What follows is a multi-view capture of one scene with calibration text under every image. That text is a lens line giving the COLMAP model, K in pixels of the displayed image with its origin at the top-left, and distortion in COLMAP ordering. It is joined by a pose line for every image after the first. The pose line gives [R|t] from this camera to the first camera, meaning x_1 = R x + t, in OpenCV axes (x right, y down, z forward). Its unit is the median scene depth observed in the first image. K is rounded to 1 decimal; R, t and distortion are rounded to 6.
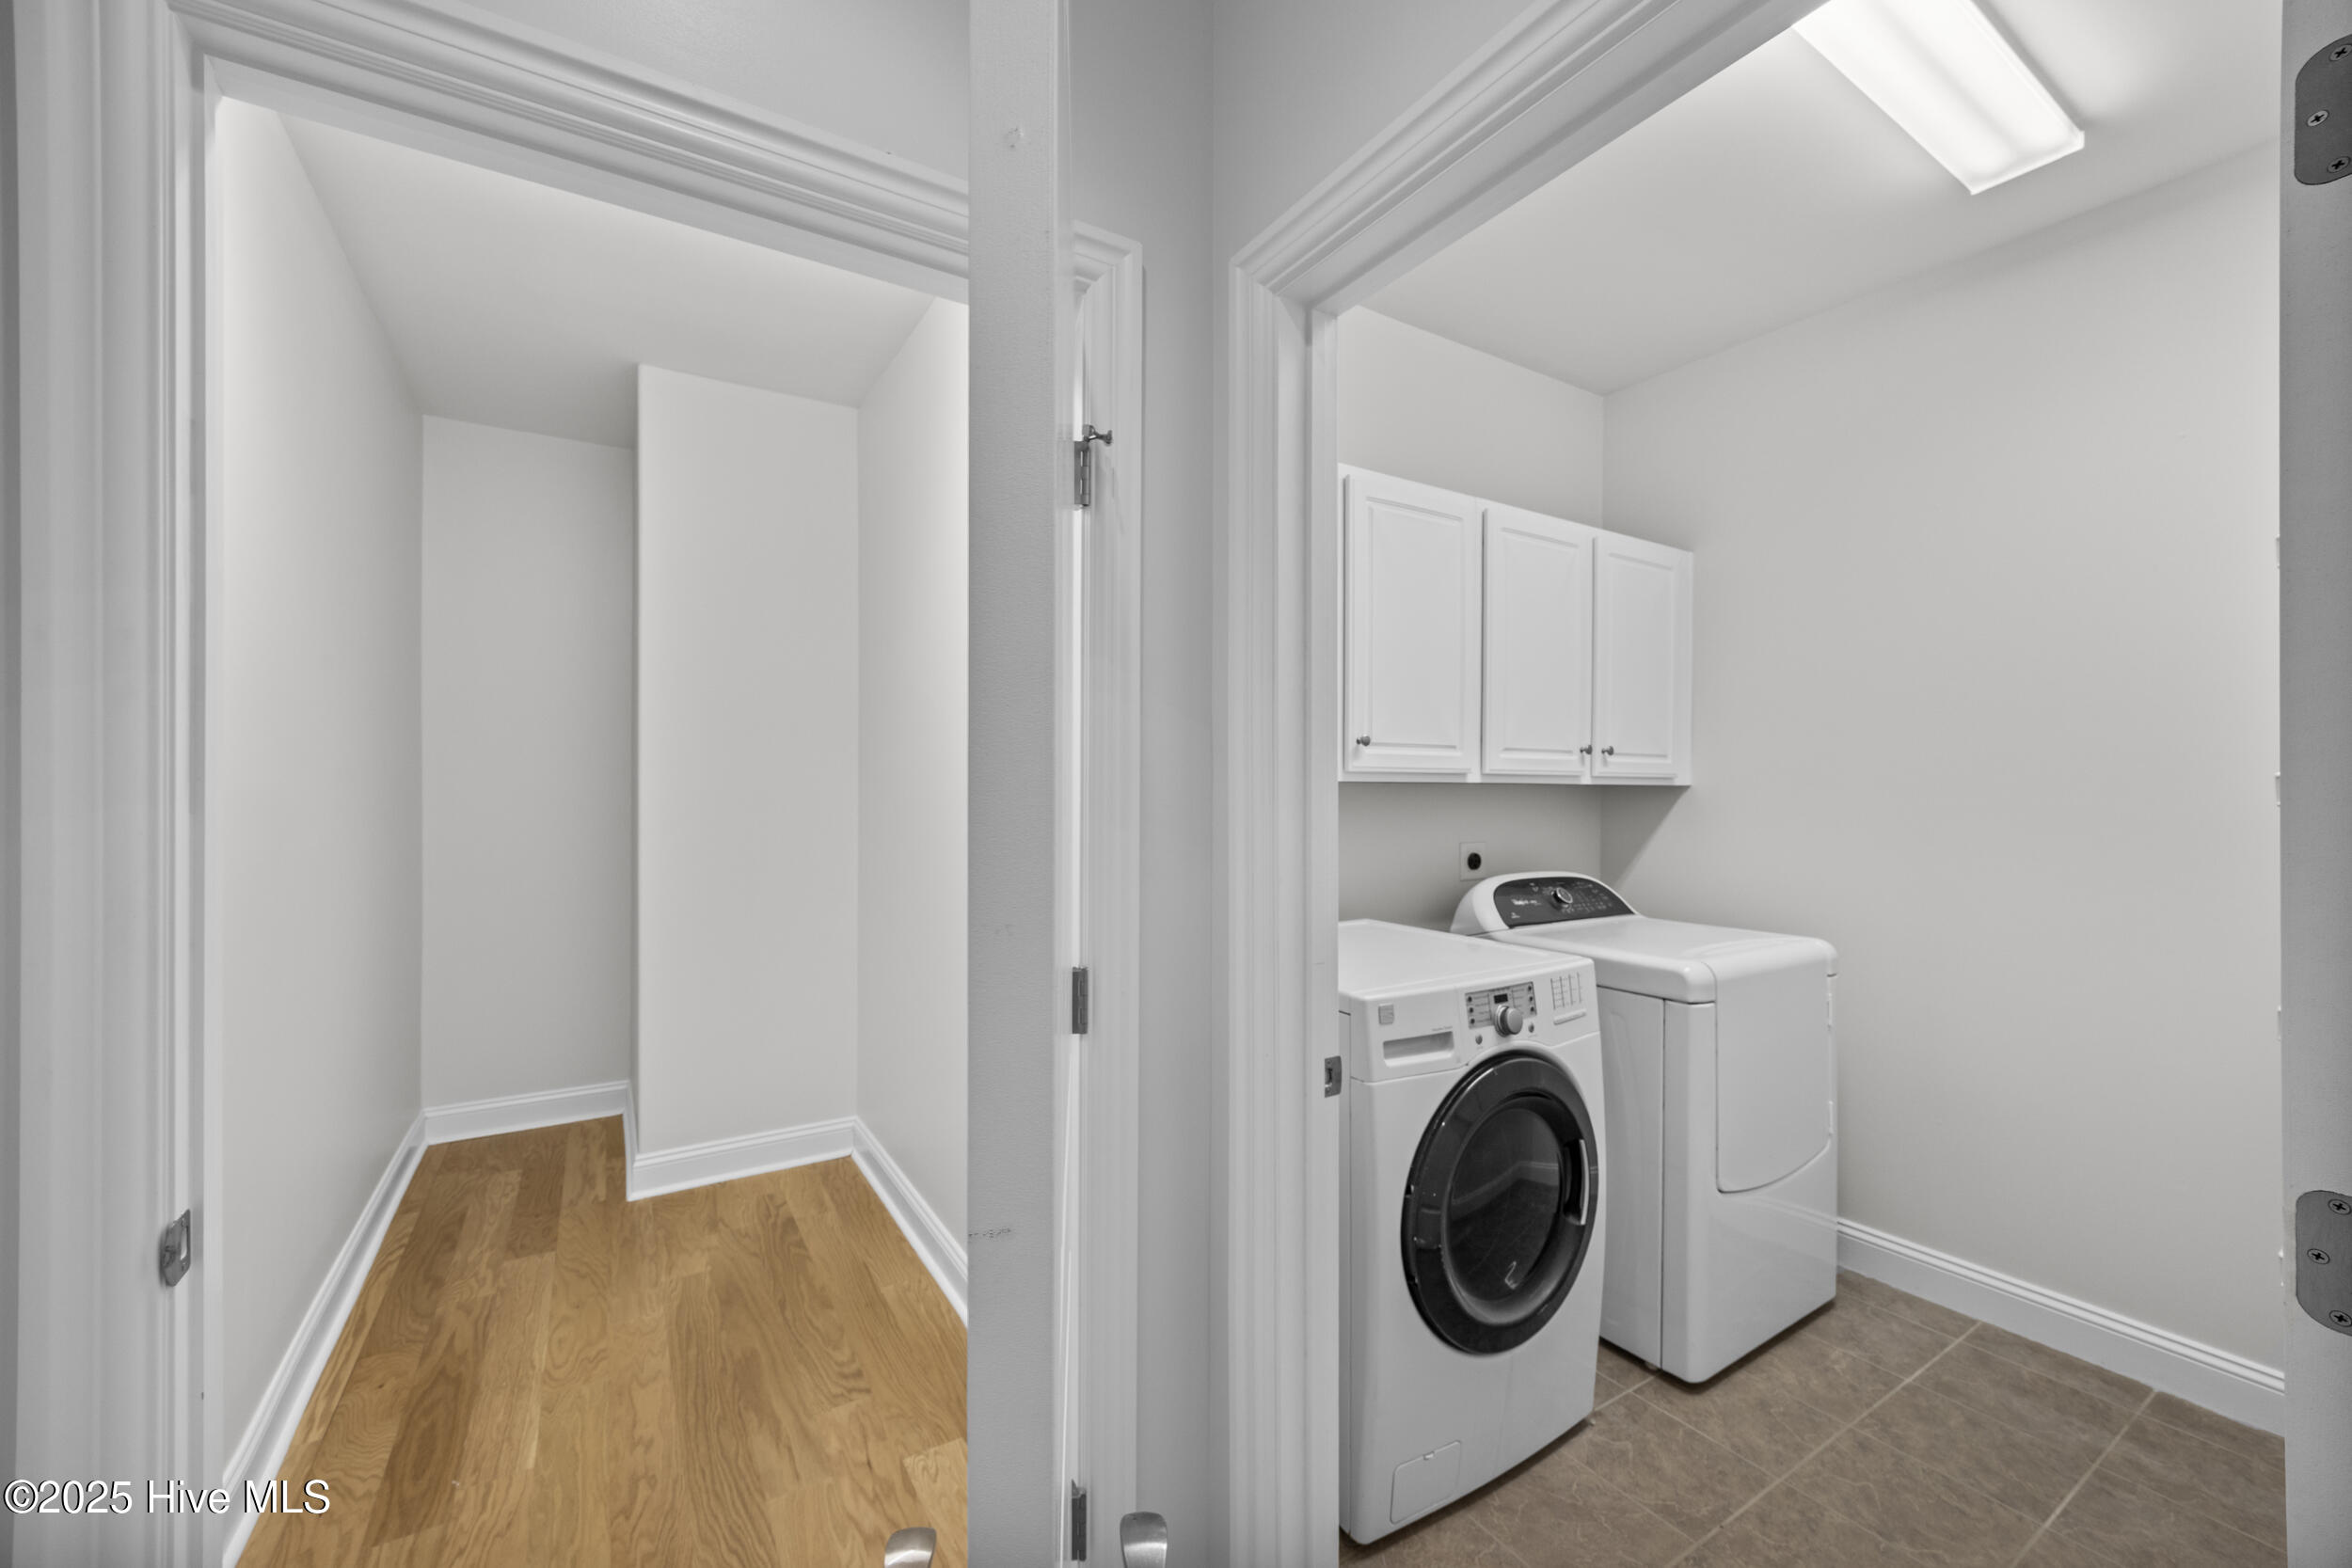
lens RADIAL K [[899.6, 0, 1167.7], [0, 899.6, 791.6], [0, 0, 1]] dist [0.007441, 0.000018]
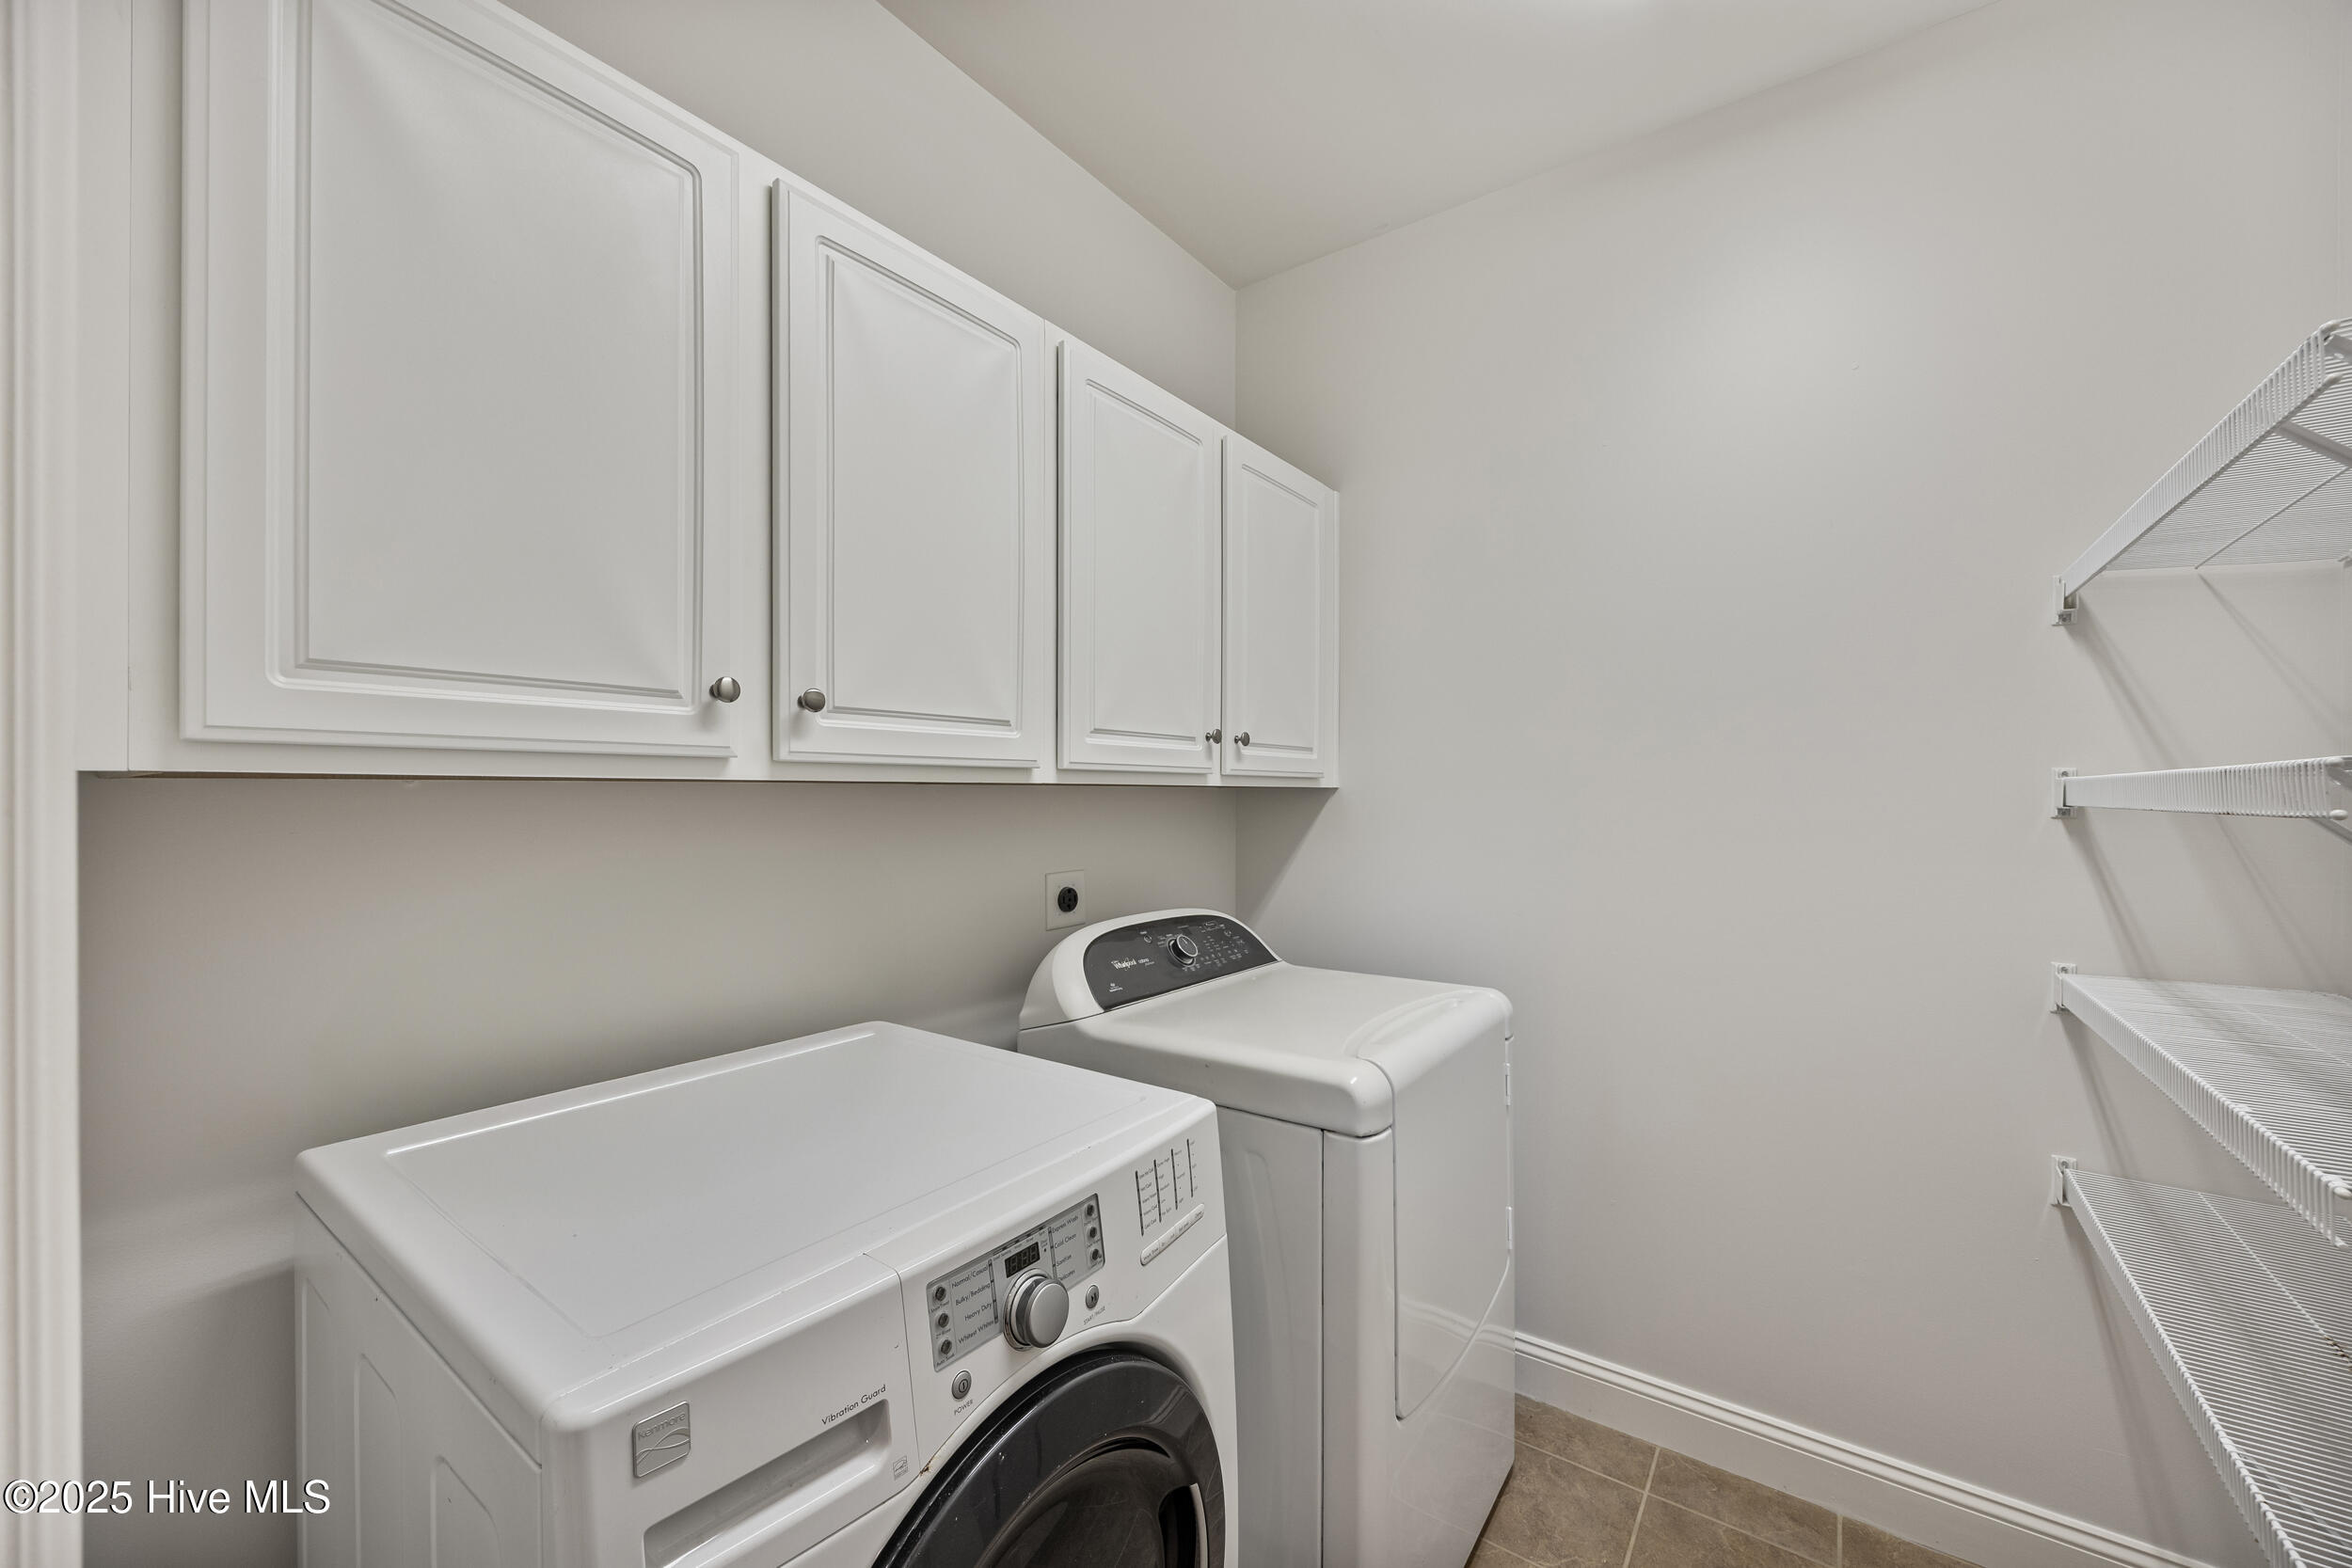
lens RADIAL K [[899.6, 0, 1167.7], [0, 899.6, 791.6], [0, 0, 1]] dist [0.007441, 0.000018]
pose [[0.934349, -0.003514, 0.356341, 0.198869], [0.005198, 0.999979, -0.003766, -0.001596], [-0.356321, 0.005371, 0.934348, 0.394701]]
